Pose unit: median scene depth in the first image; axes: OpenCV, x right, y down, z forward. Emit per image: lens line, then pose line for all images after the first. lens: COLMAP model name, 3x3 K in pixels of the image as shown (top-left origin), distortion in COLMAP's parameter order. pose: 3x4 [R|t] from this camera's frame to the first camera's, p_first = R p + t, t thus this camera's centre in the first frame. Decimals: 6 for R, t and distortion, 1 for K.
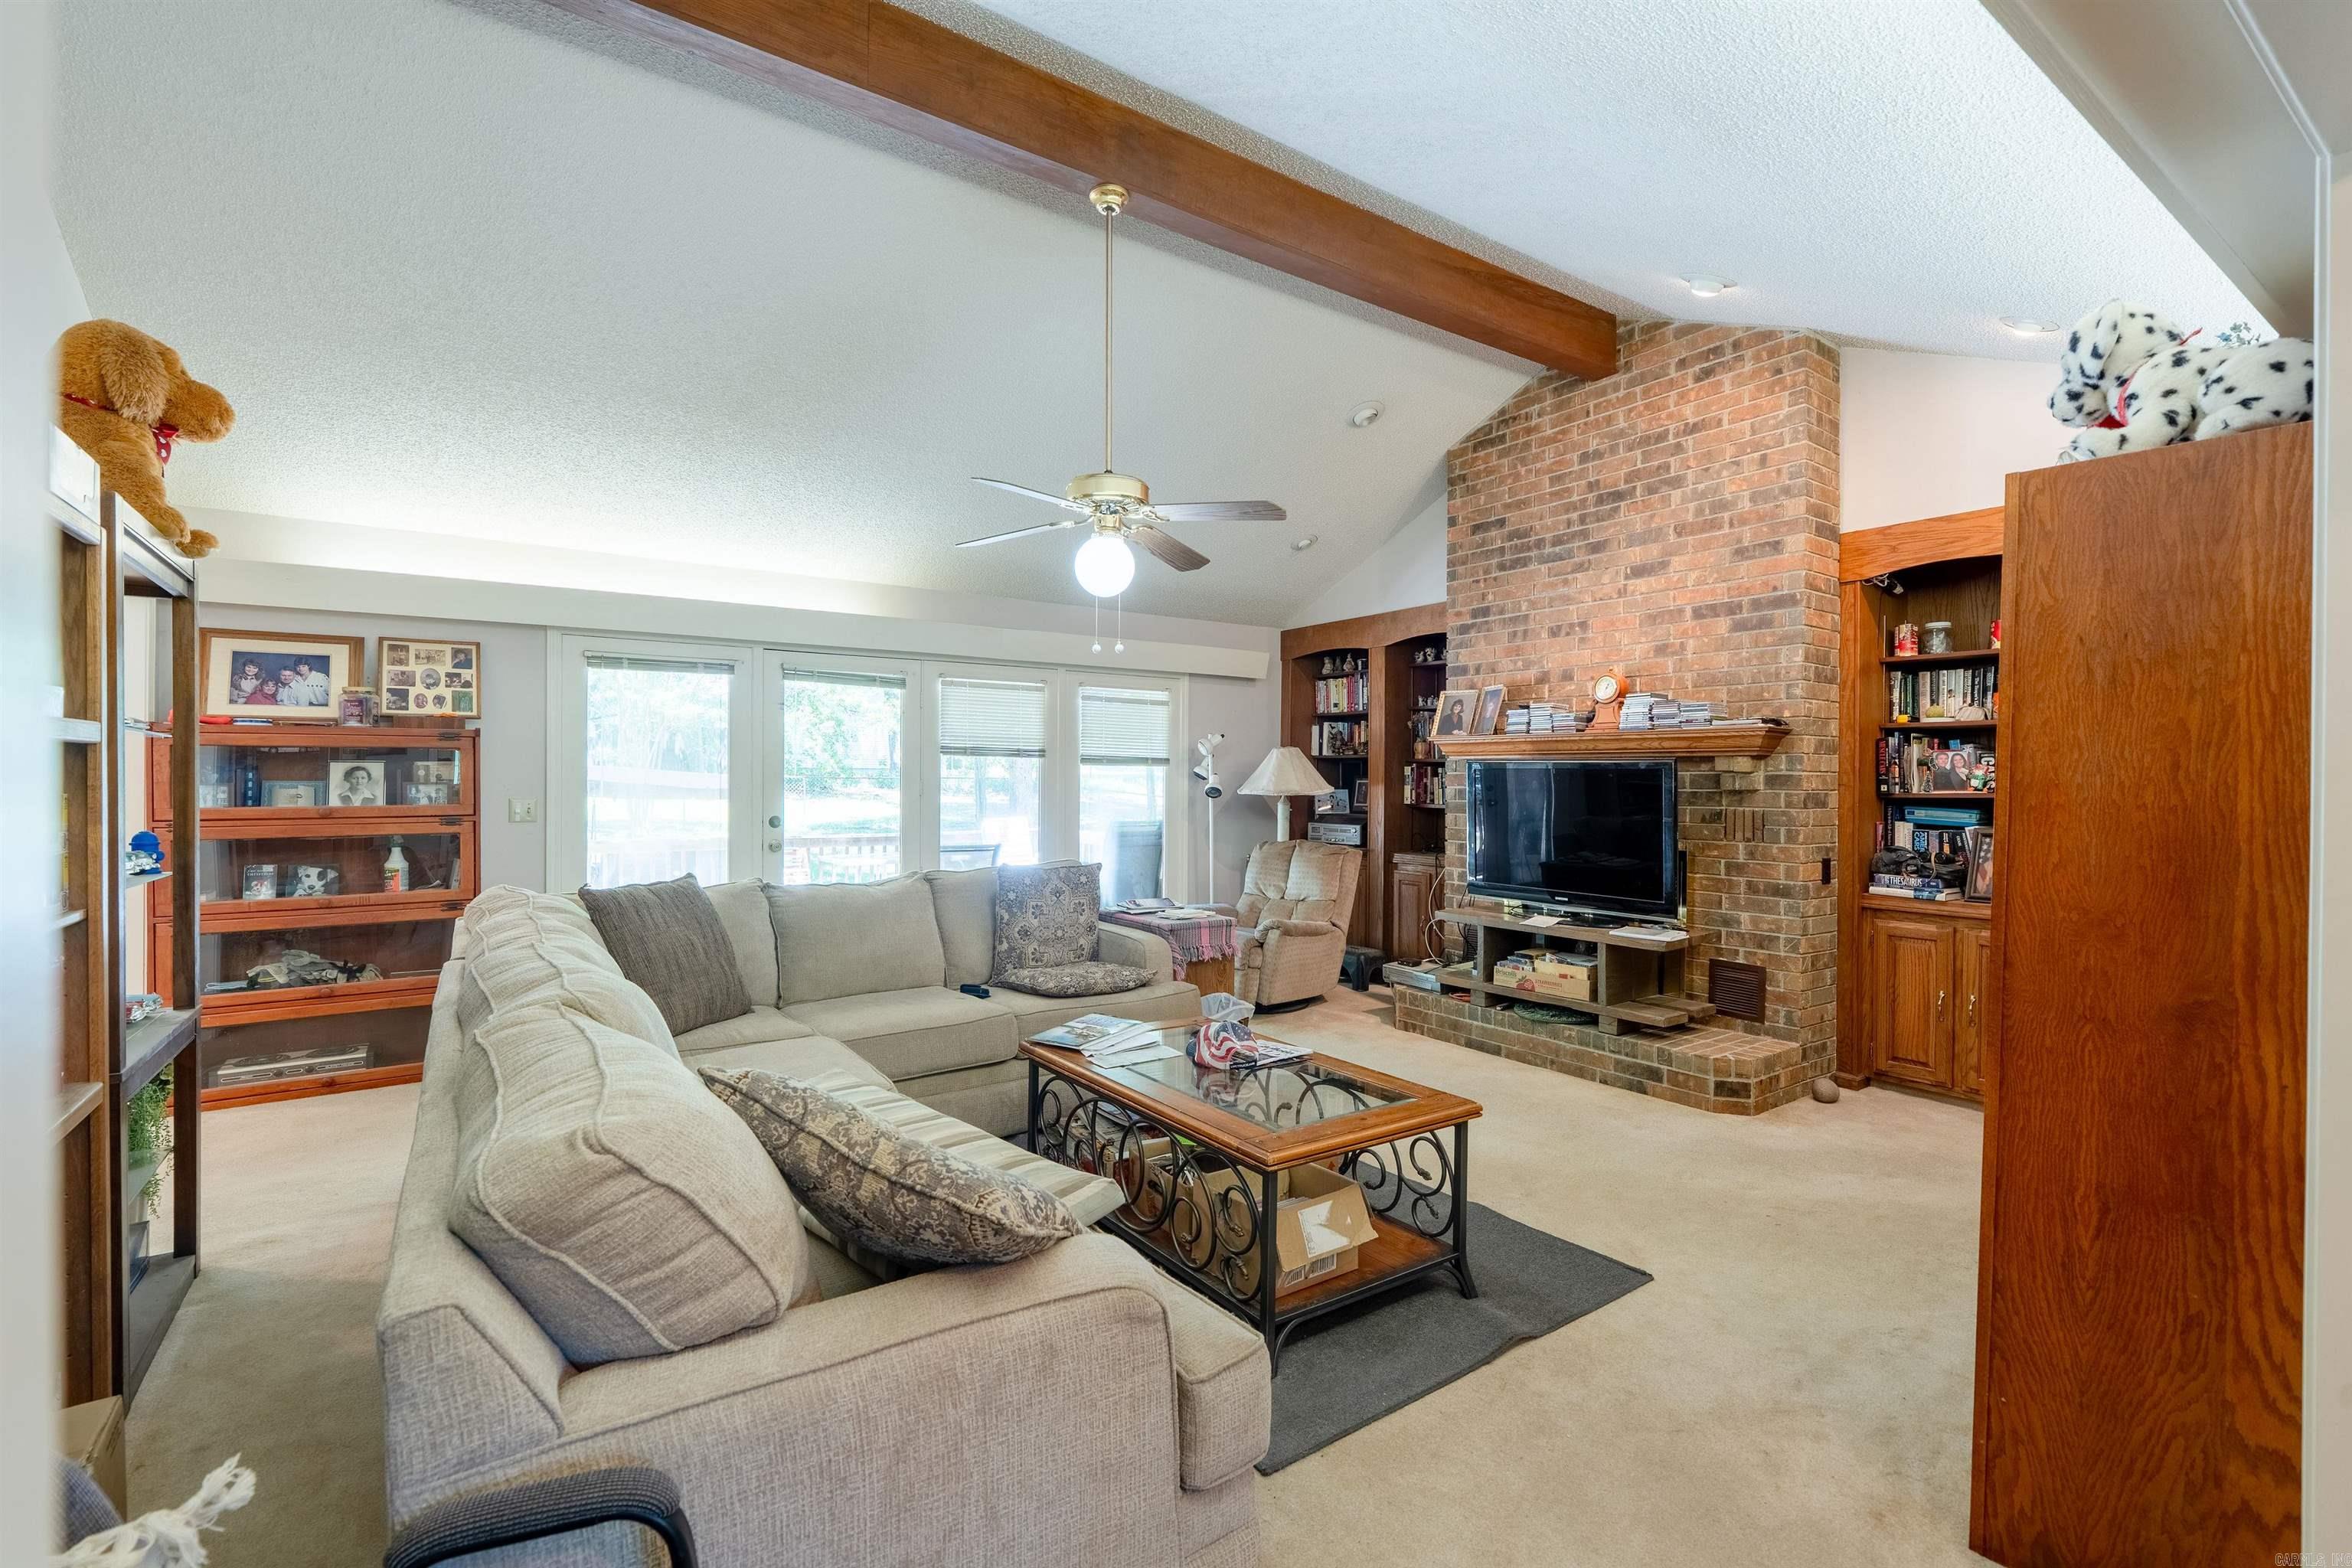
lens RADIAL K [[1053.9, 0, 1187.2], [0, 1053.9, 778.8], [0, 0, 1]] dist [-0.005205, 0.002035]
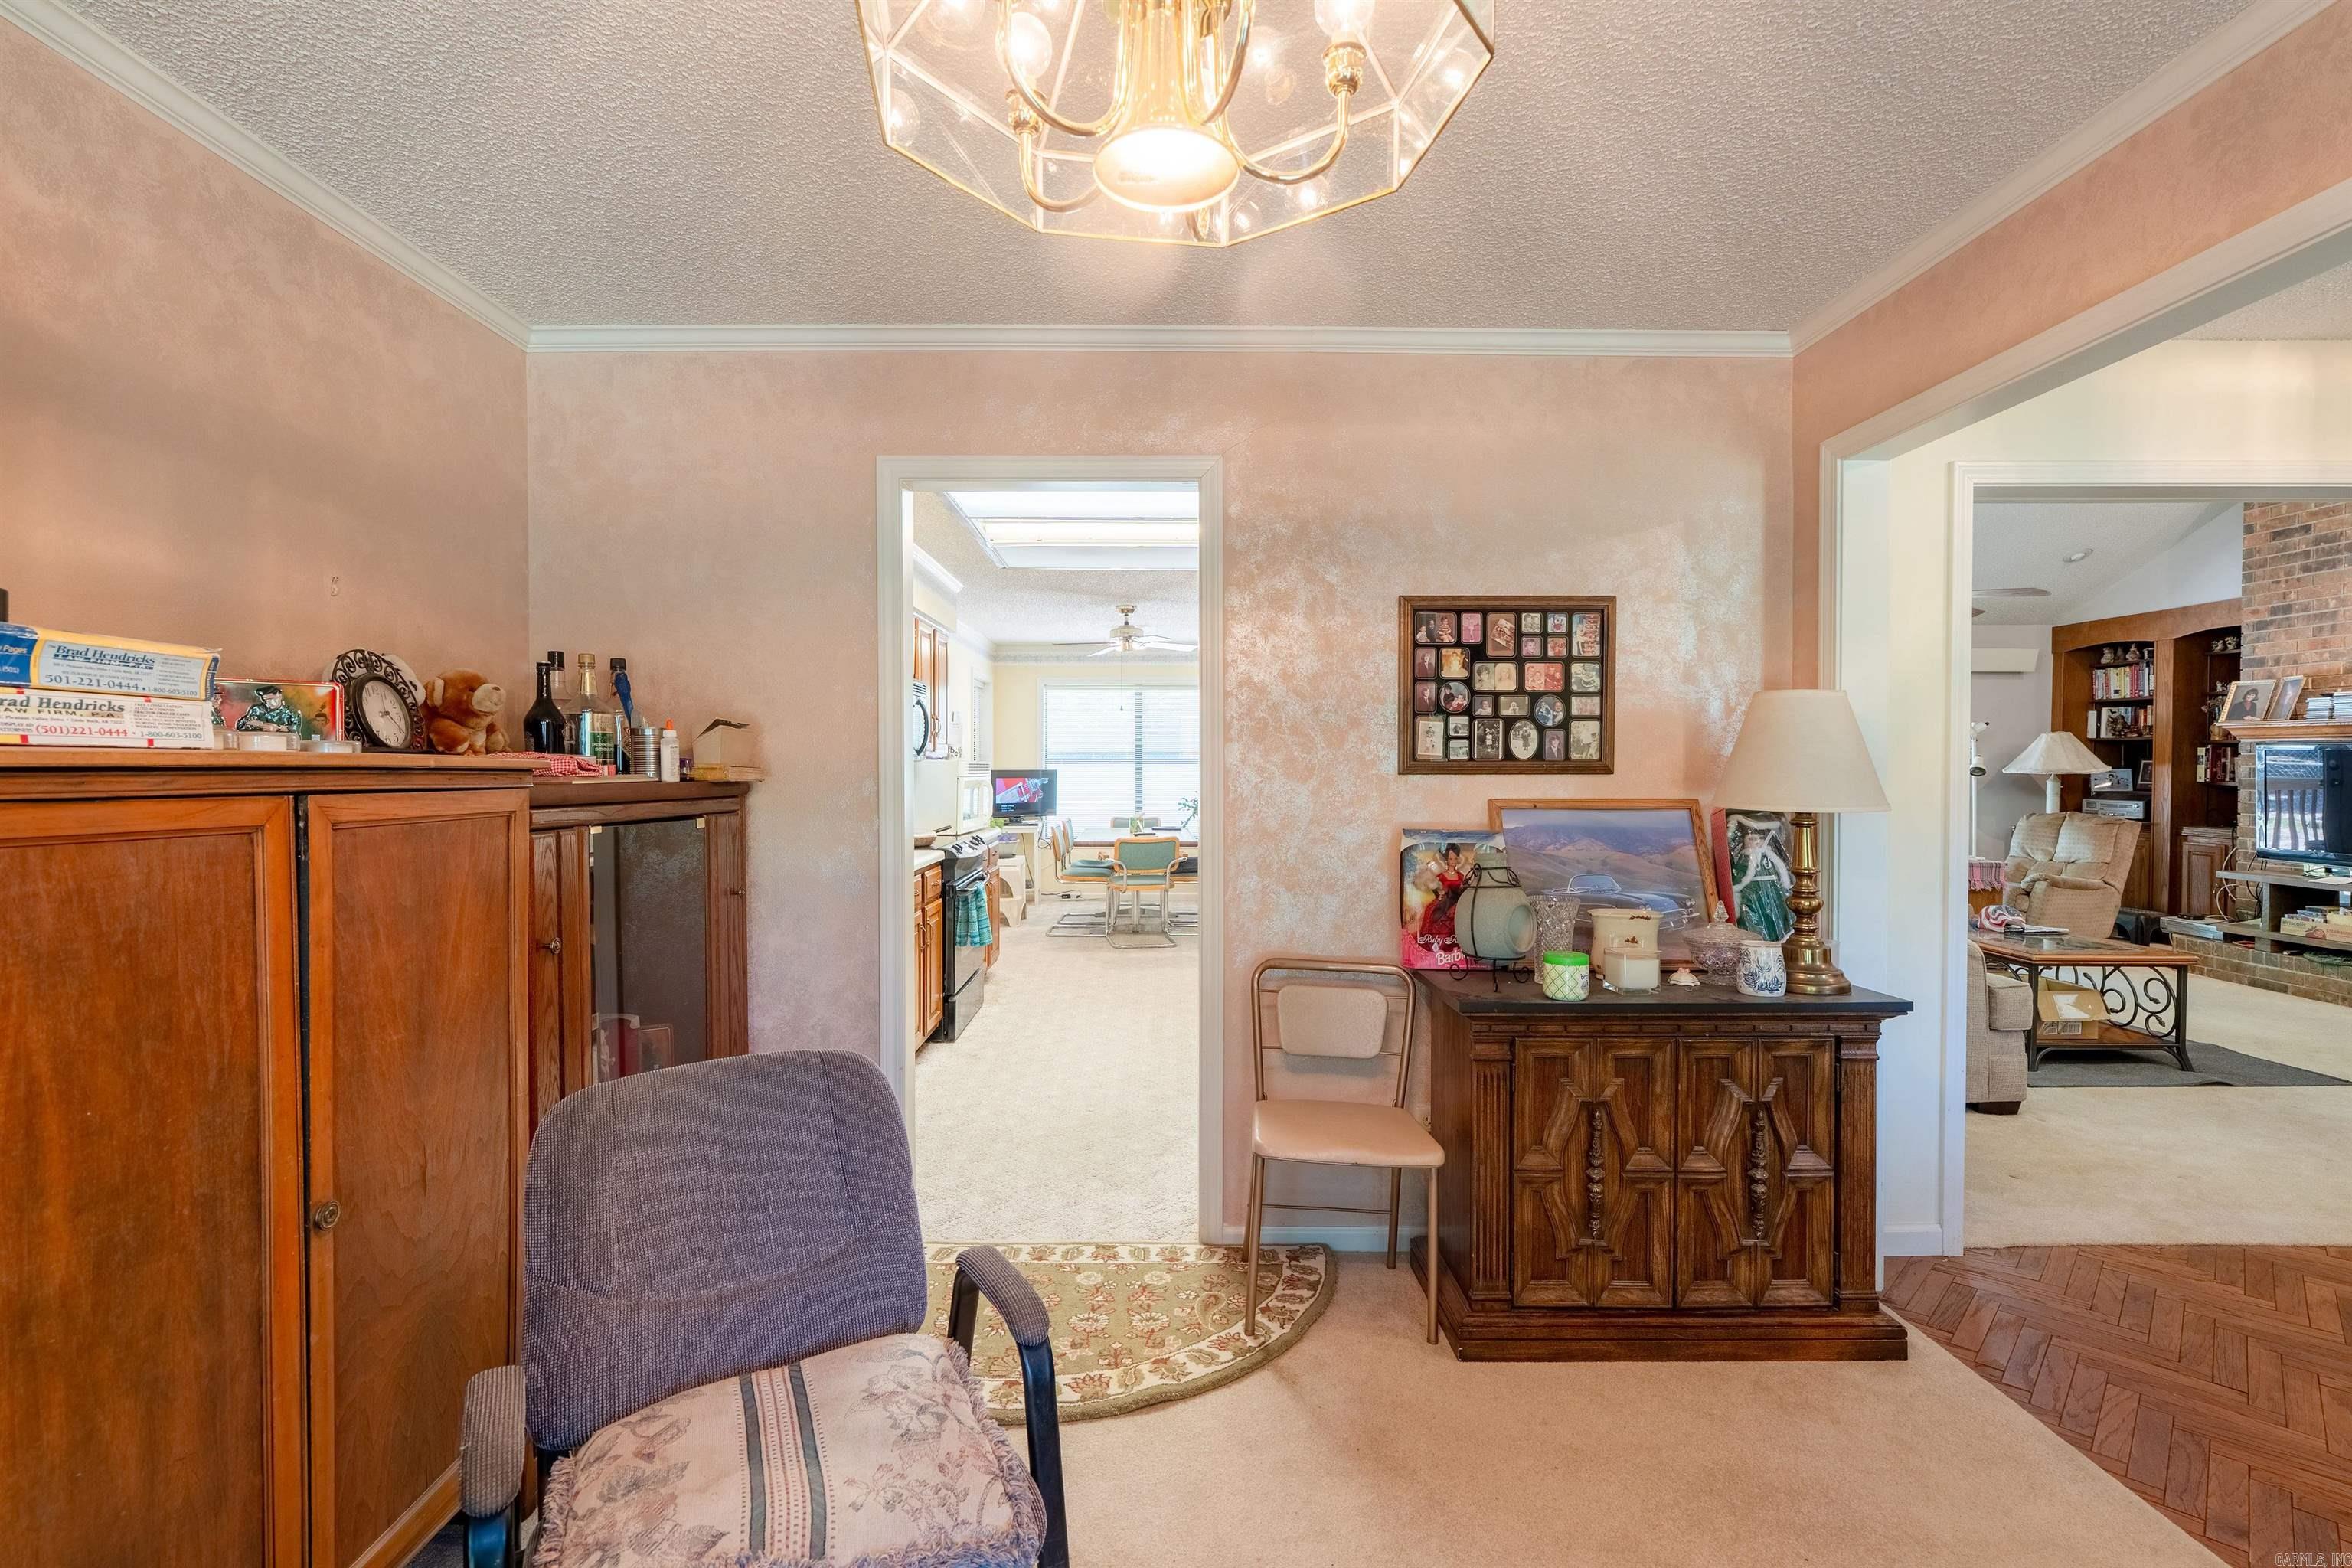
lens RADIAL K [[1053.9, 0, 1177.1], [0, 1053.9, 780.3], [0, 0, 1]] dist [-0.005205, 0.002035]
pose [[0.819677, 0.005205, -0.572802, -0.049985], [0.005083, 0.999853, 0.016359, -0.001204], [0.572803, -0.016320, 0.819530, -0.688293]]
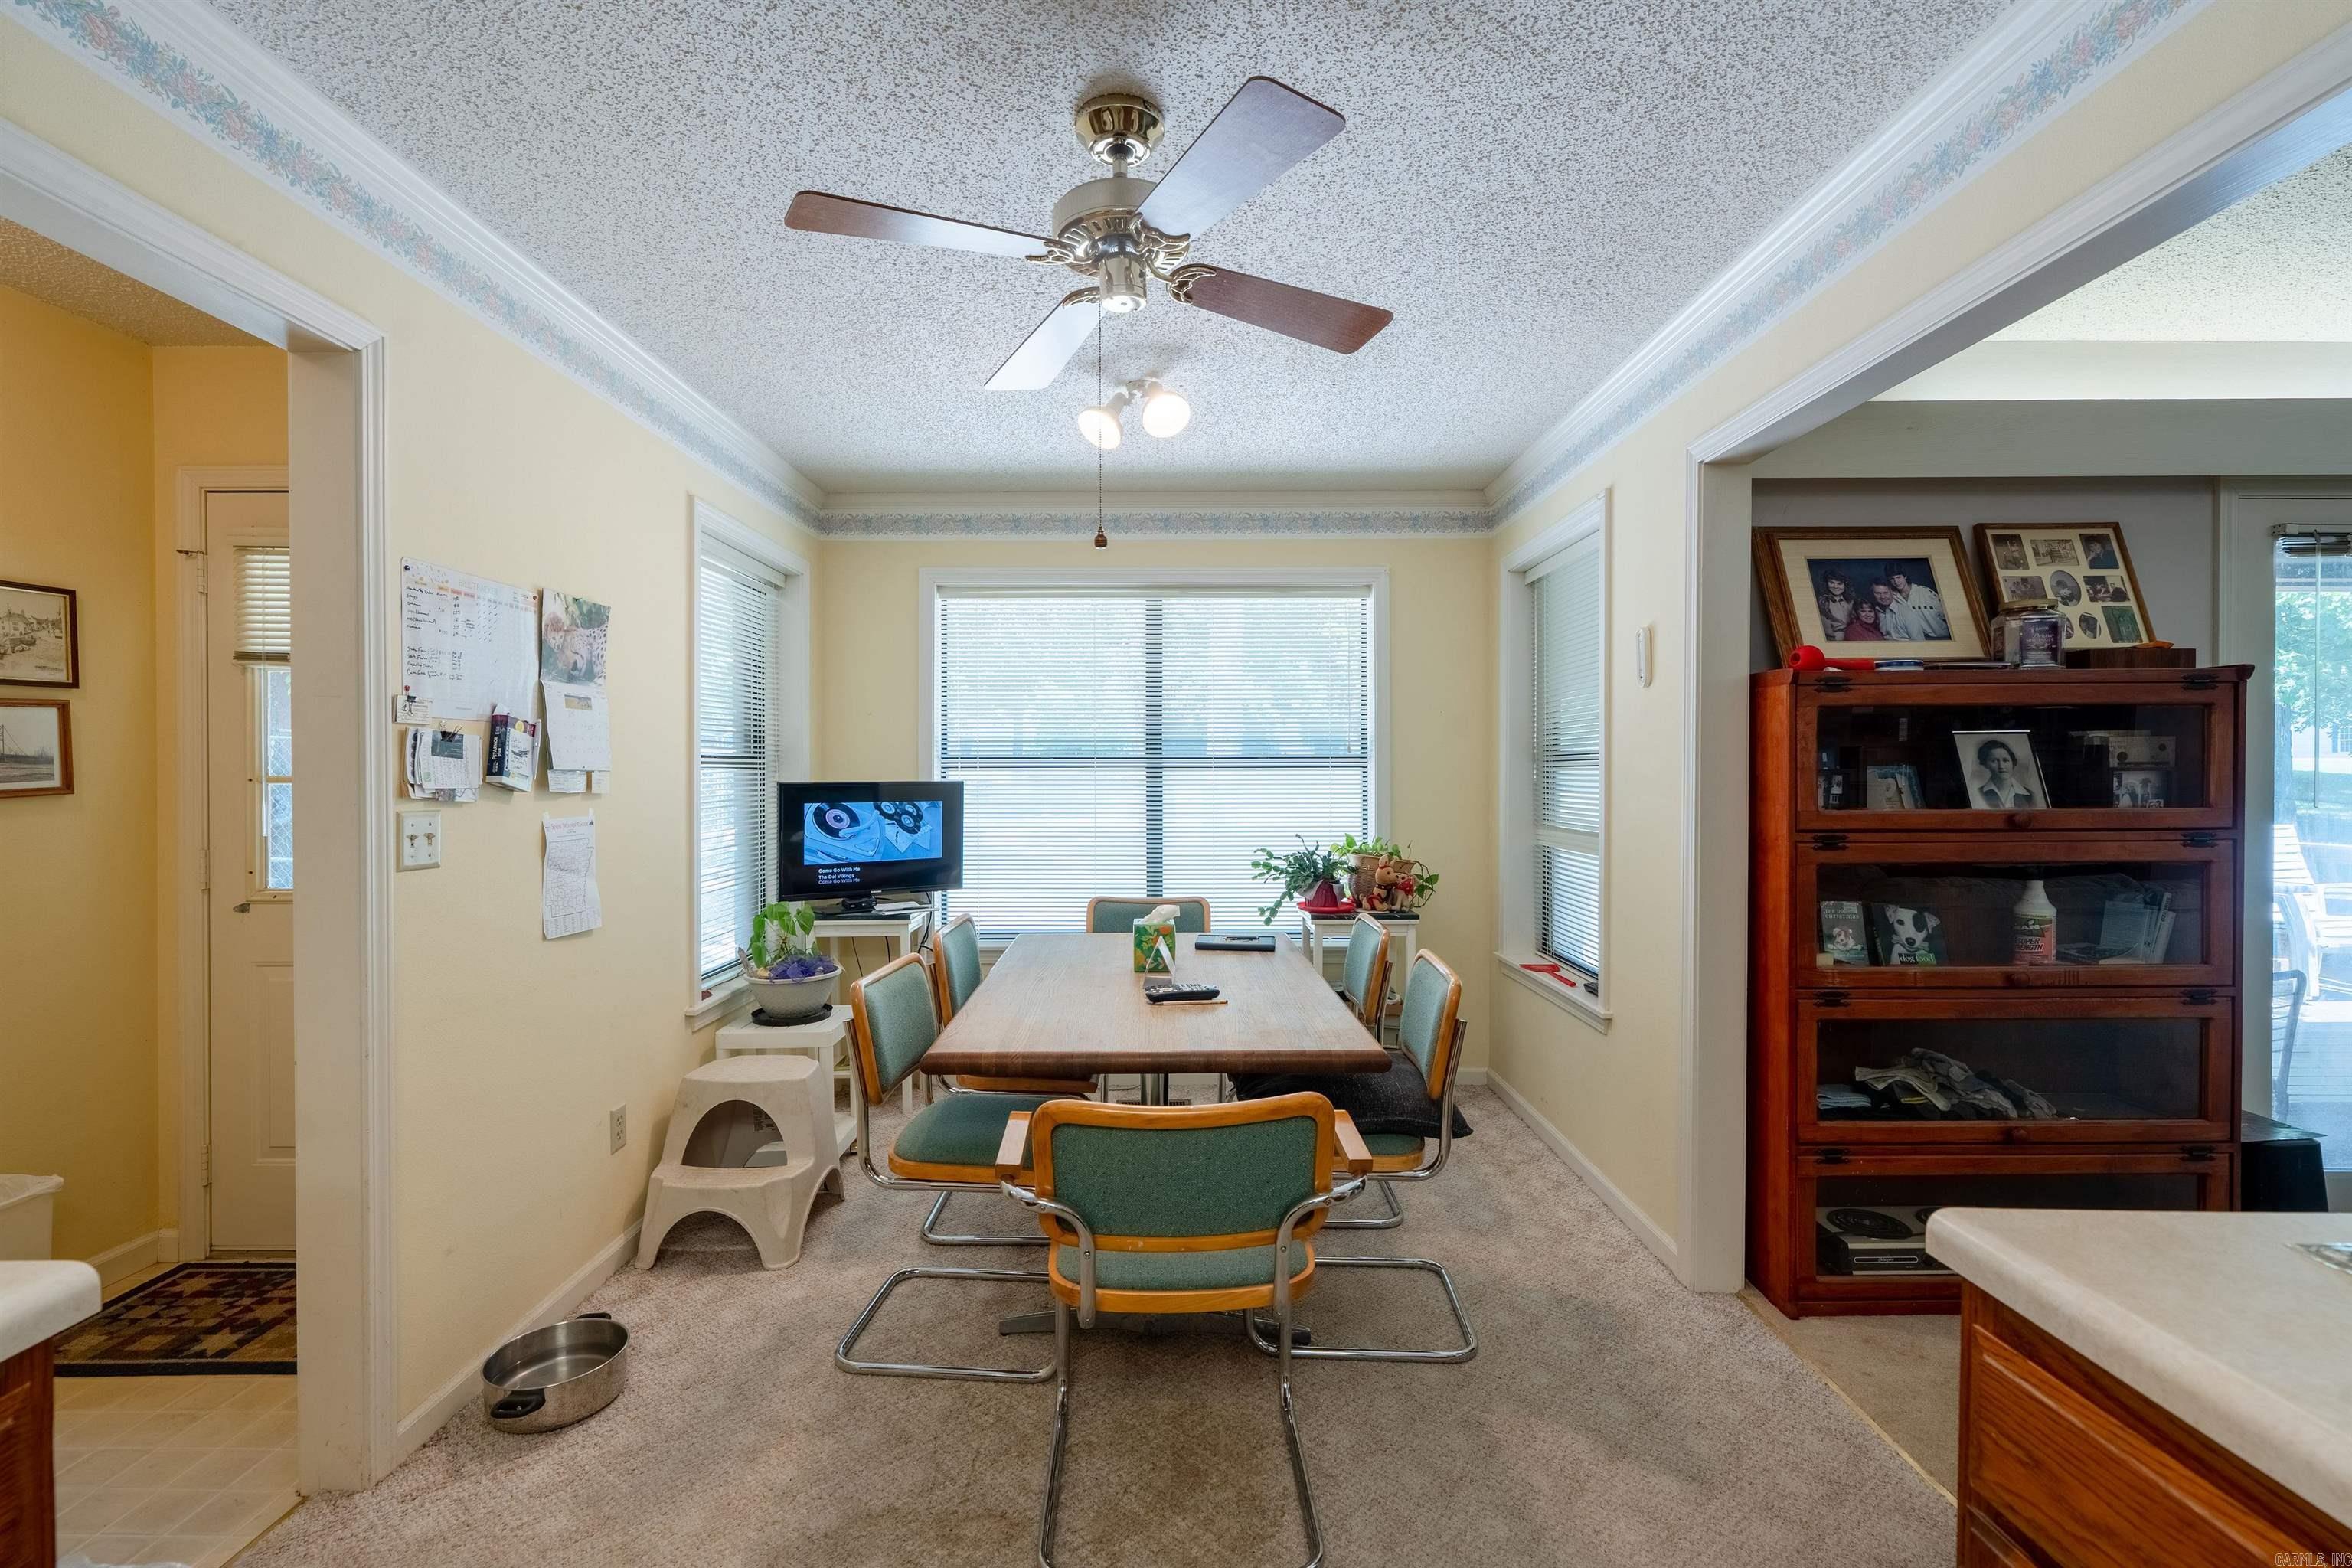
lens RADIAL K [[1053.9, 0, 1171.0], [0, 1053.9, 781.3], [0, 0, 1]] dist [-0.005205, 0.002035]
pose [[0.814285, 0.001400, -0.580464, -0.762851], [0.004955, 0.999944, 0.009363, 0.002833], [0.580444, -0.010500, 0.814232, 0.239688]]
